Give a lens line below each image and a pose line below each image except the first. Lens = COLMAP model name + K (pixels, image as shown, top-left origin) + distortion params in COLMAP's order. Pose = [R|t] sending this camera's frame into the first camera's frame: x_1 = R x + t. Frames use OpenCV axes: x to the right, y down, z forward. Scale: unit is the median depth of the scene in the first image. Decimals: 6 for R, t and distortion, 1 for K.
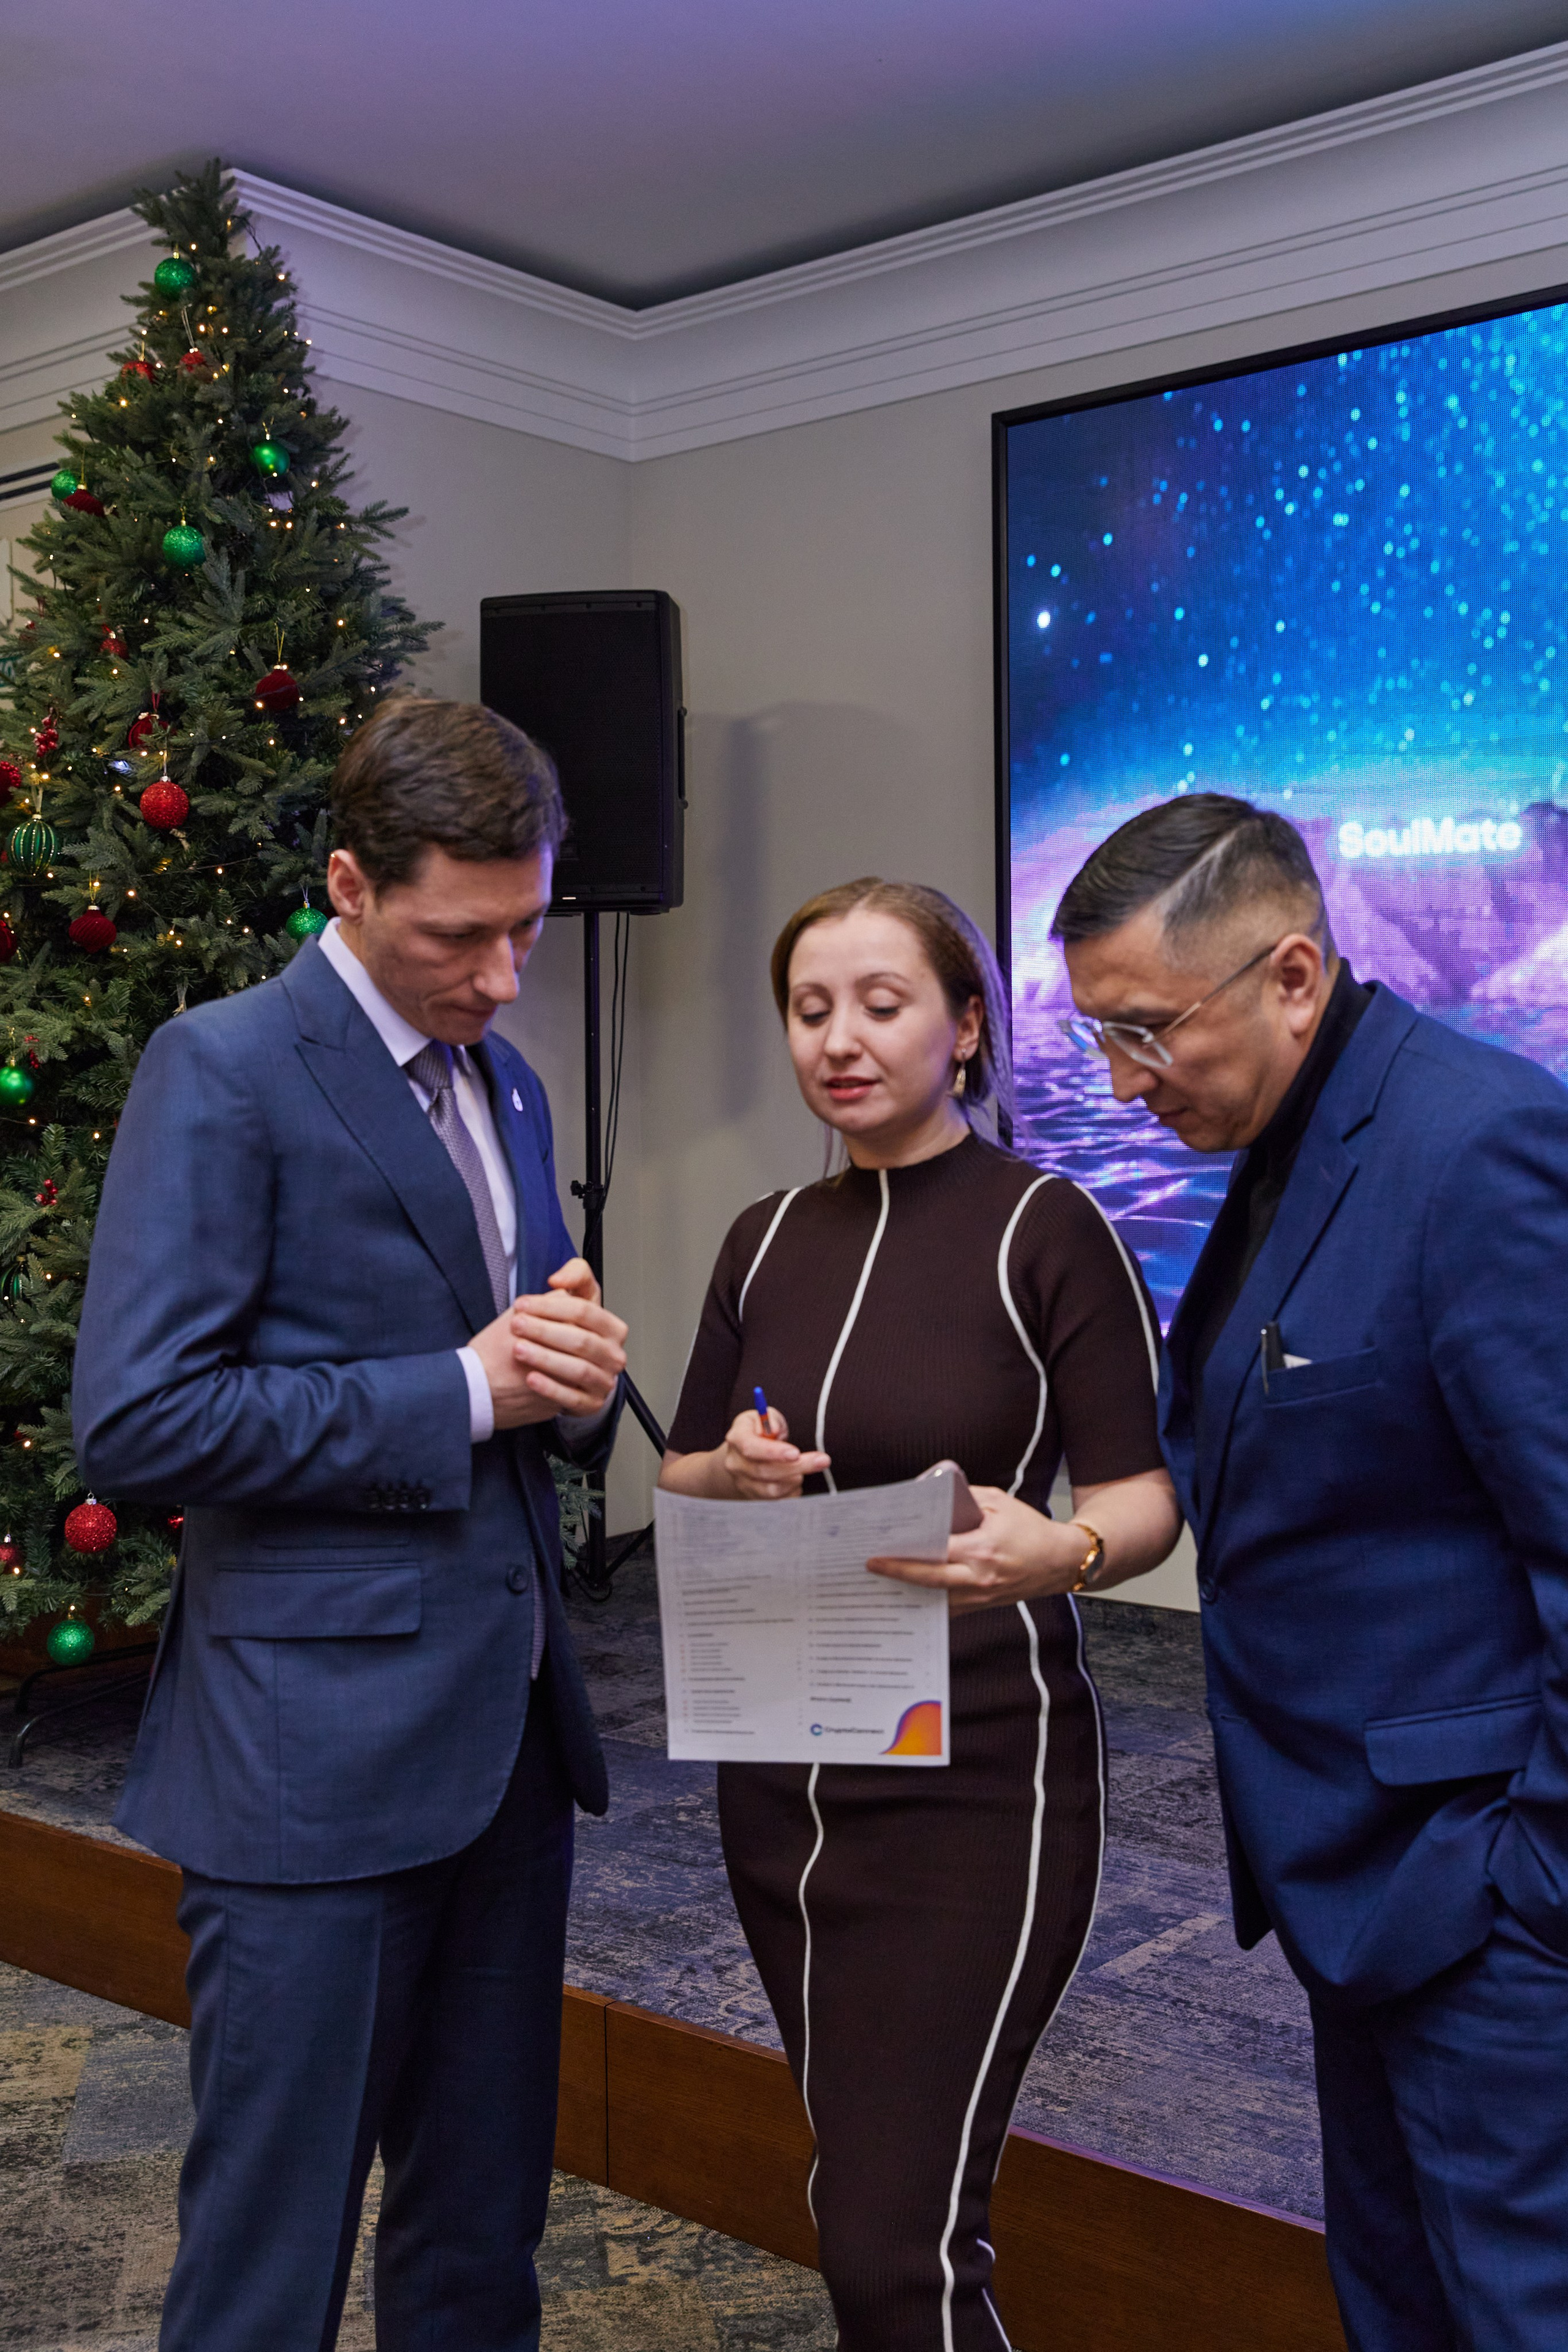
lens RADIAL K [[2517.7, 0, 773.8], [0, 2517.7, 1148.6], [0, 0, 1]] dist [0.045855, 0.000000]
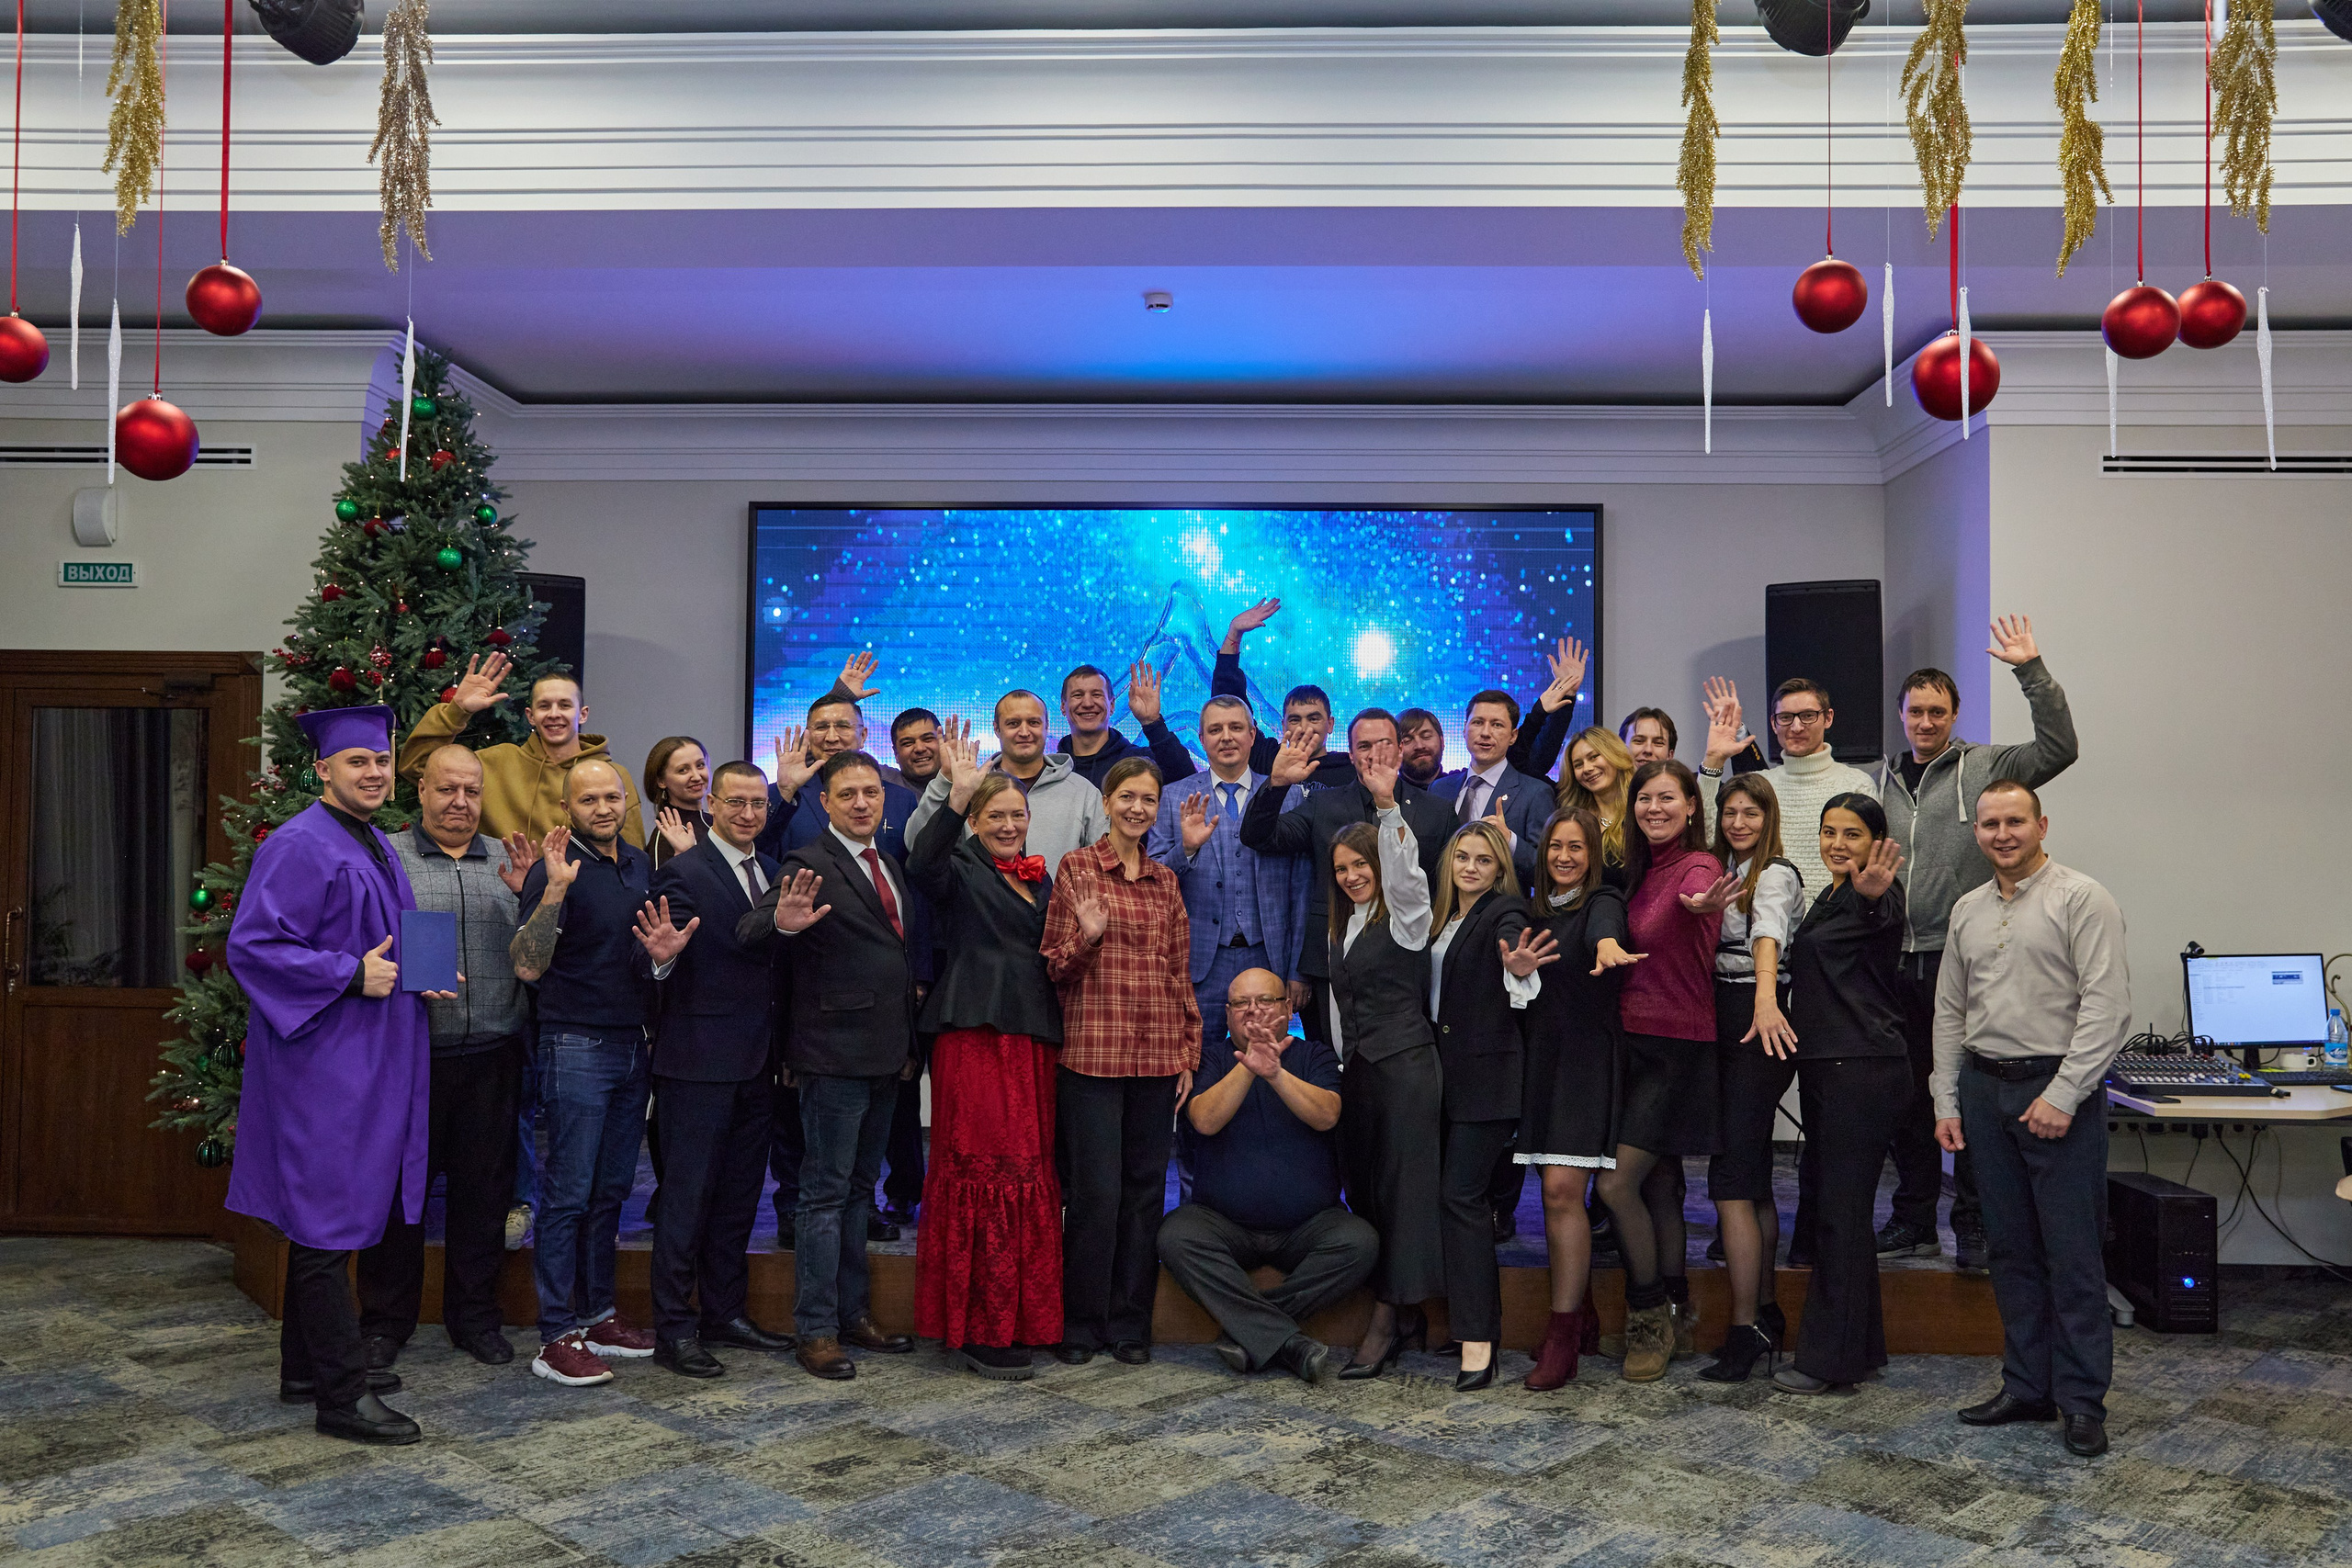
lens RADIAL K [[2245.7, 0, 1157.6], [0, 2245.7, 804.2], [0, 0, 1]] dist [0.016680, 0.000000]
pose [[0.796792, 0.031079, 0.603453, -0.781781], [-0.006329, 0.999051, -0.043097, 0.009265], [-0.604220, 0.030520, 0.796233, -0.603087]]
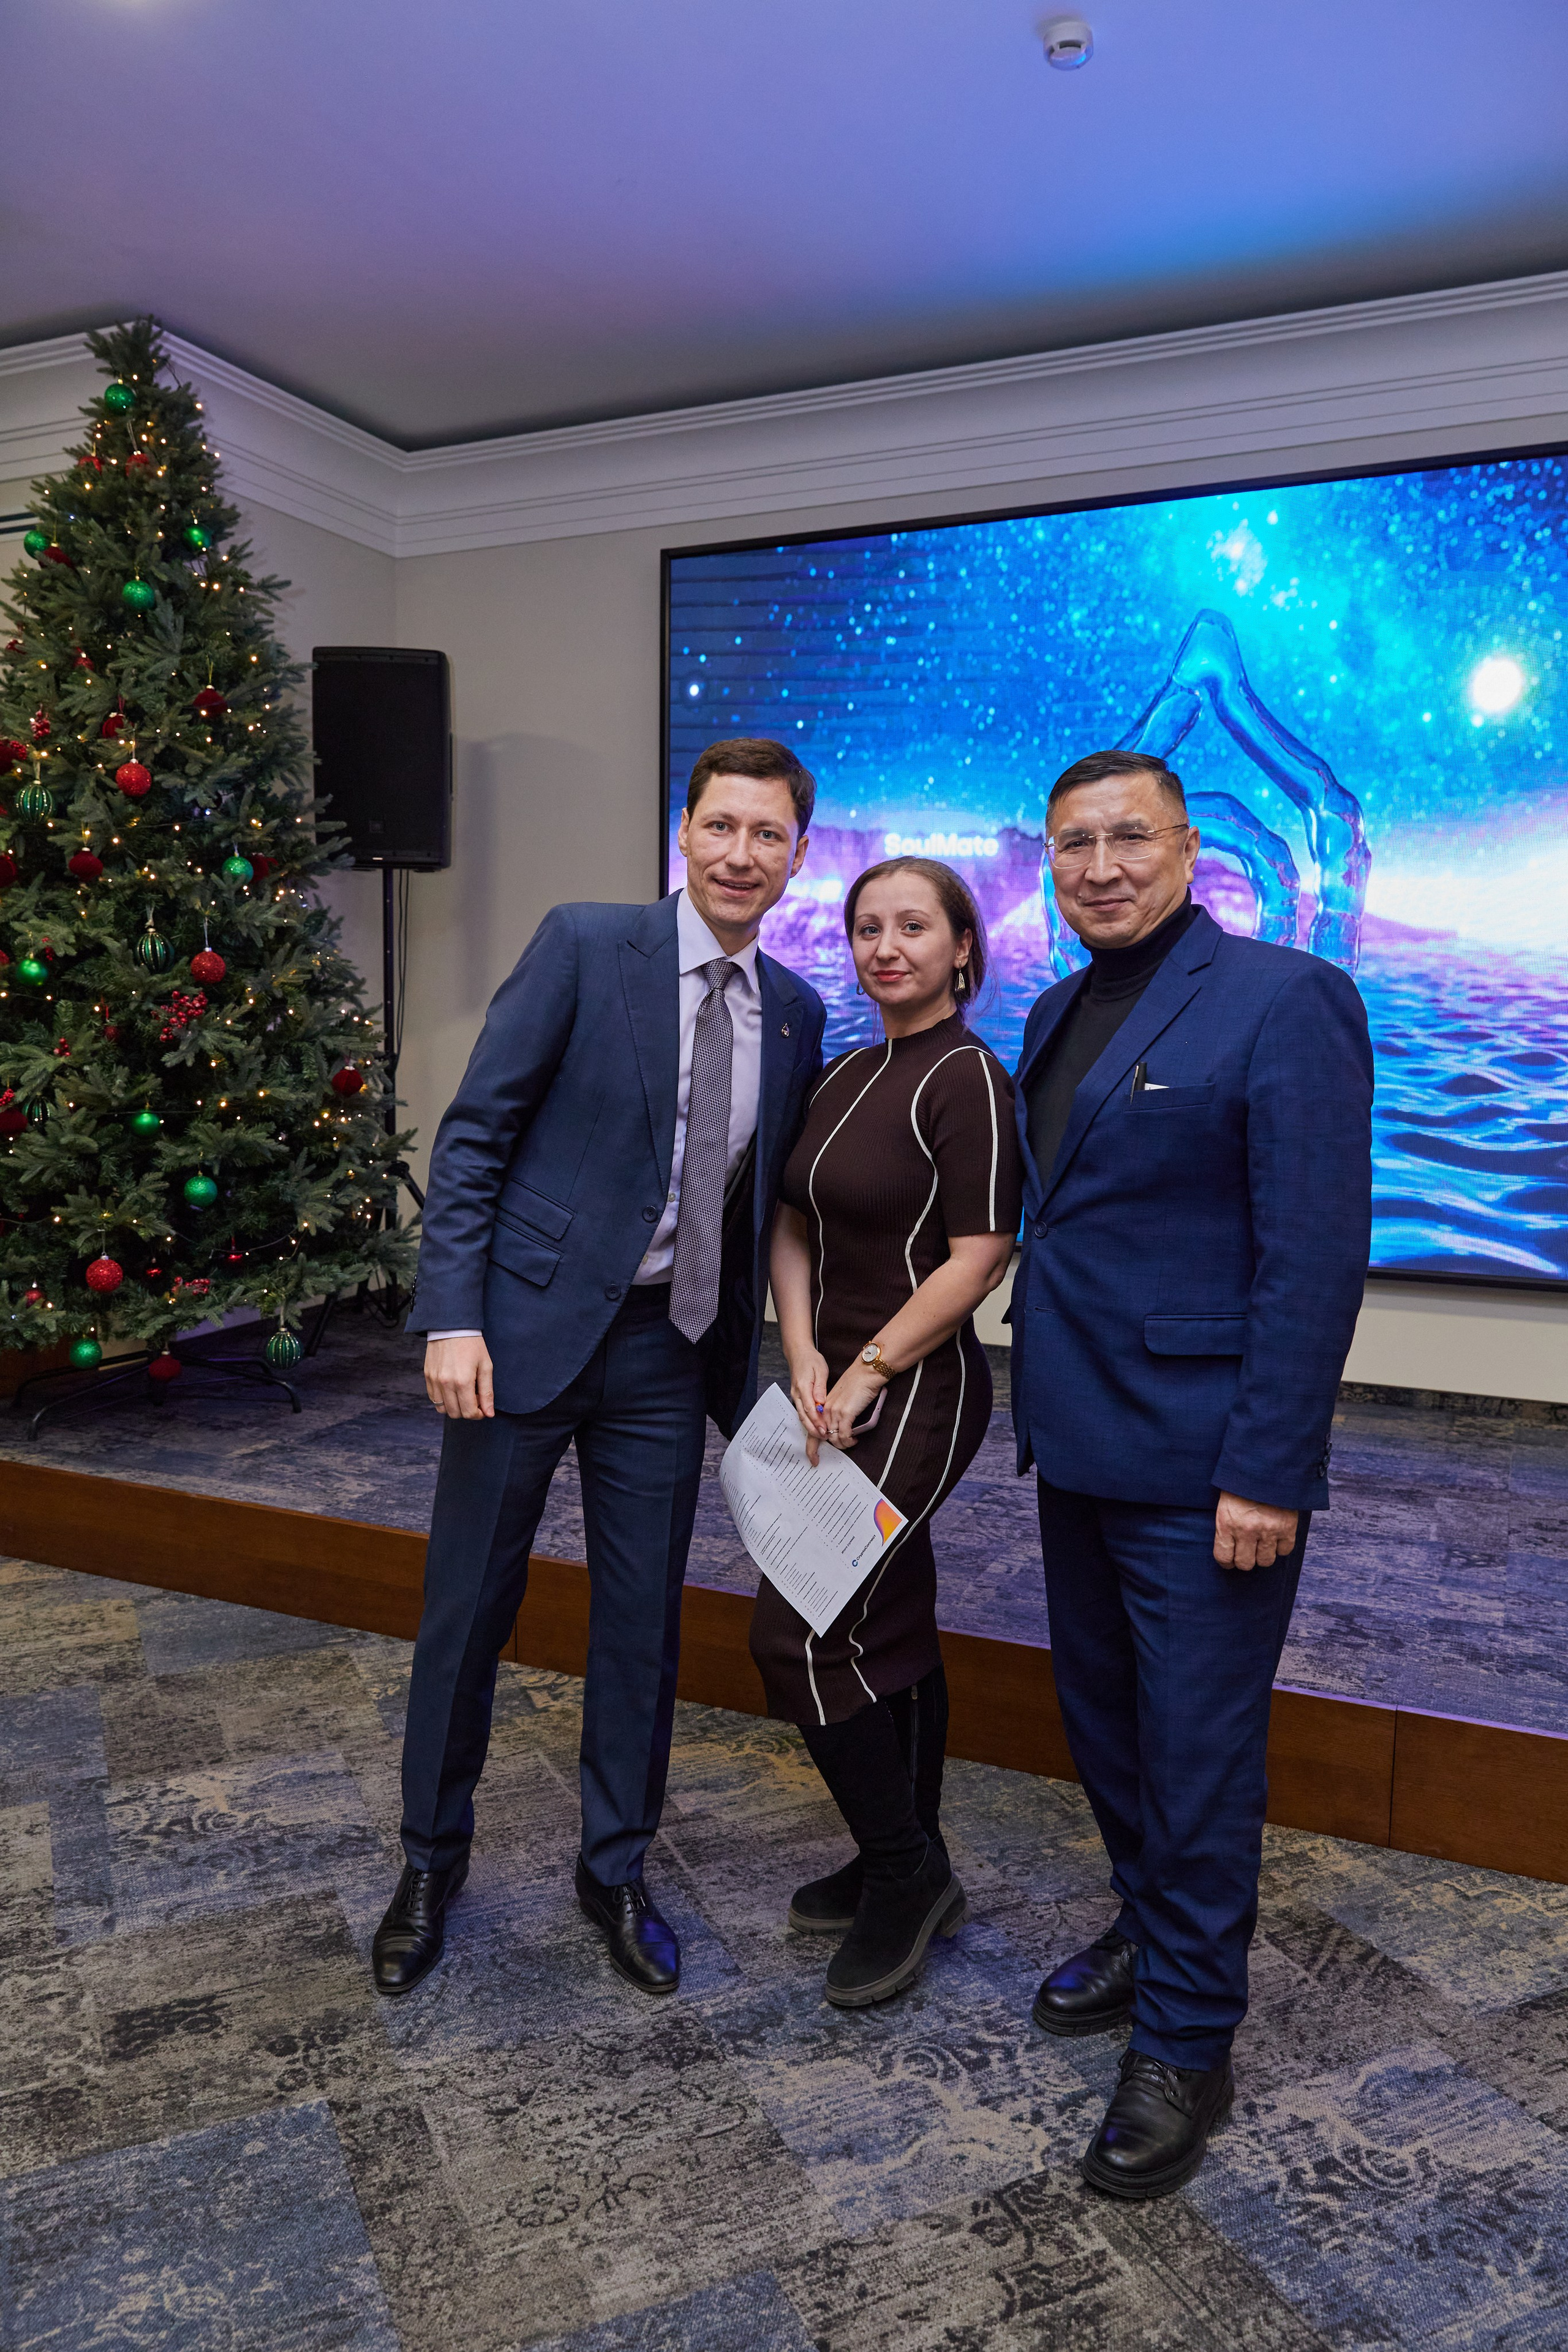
lens RADIAL K [[1705.7, 0, 766.8], [0, 1705.7, 1197.1], [0, 0, 1]] dist [0.028036, -0.000797]
pose [[0.966400, -0.005299, 0.256987, -0.136372], [-0.016936, 0.996302, 0.084231, 0.012070], [-0.256483, -0.085753, 0.962737, -0.051391]]
